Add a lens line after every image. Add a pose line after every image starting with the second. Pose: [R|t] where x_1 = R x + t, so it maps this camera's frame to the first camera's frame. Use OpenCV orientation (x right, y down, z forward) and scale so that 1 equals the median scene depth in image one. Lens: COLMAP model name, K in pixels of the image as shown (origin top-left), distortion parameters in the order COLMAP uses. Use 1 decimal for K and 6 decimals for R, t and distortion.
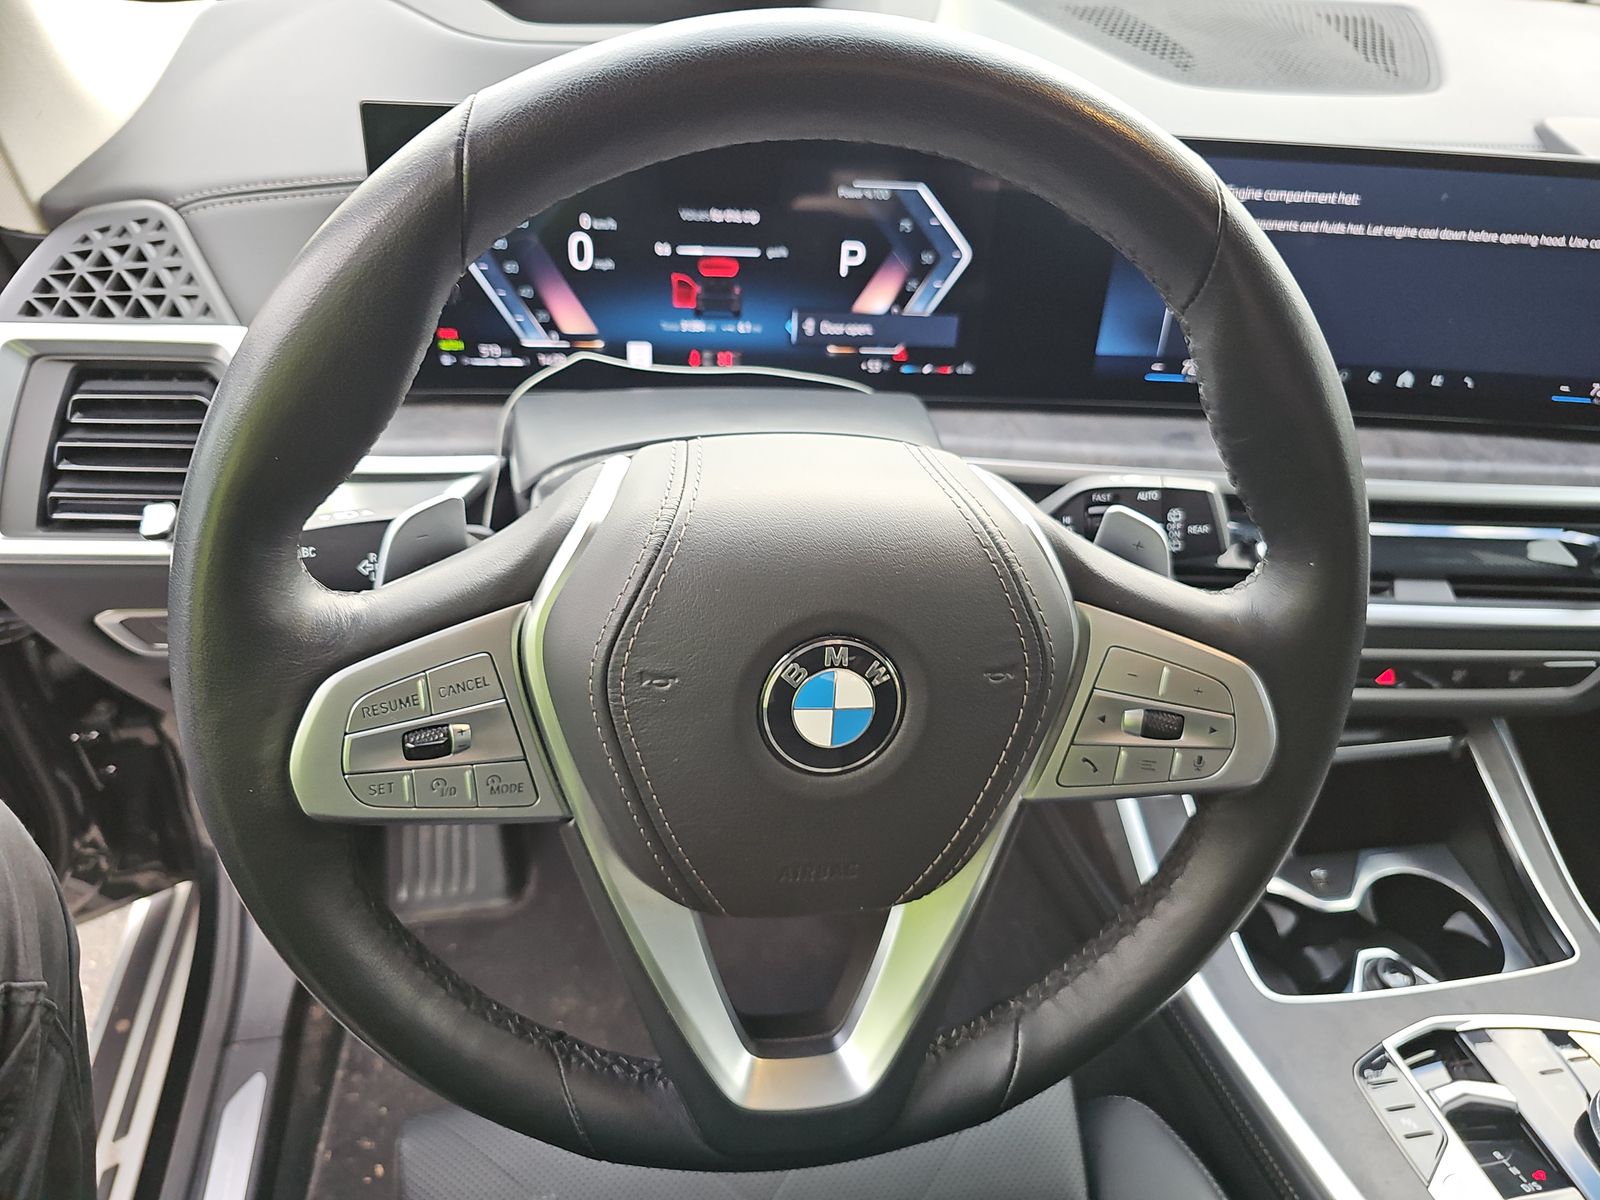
lens RADIAL K [[1076.6, 0, 758.3], [0, 1076.6, 602.2], [0, 0, 1]] dist [0.000624, 0.000227]
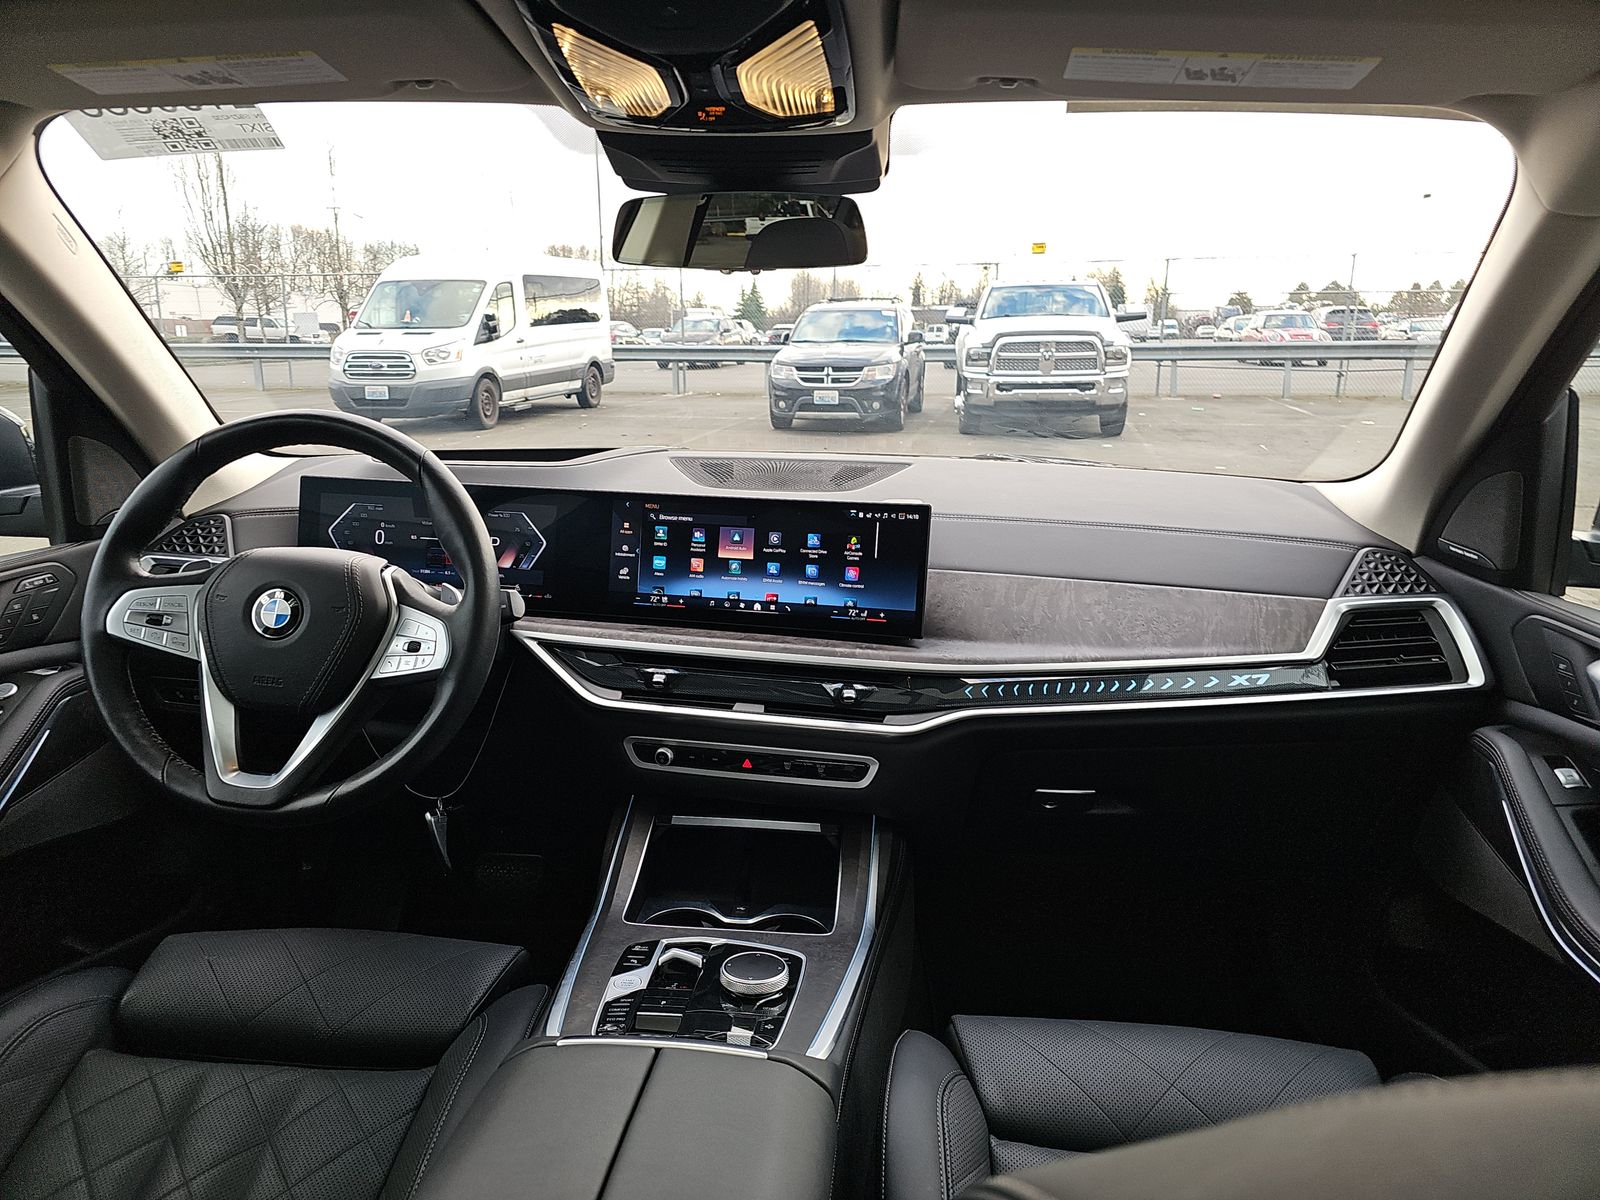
lens RADIAL K [[1080.4, 0, 800.0], [0, 1080.4, 600.0], [0, 0, 1]] dist [0.050510, 0.001180]
pose [[0.961139, 0.009941, -0.275887, 1.319825], [-0.138892, 0.881074, -0.452126, 0.710247], [0.238582, 0.472874, 0.848215, -0.691250]]
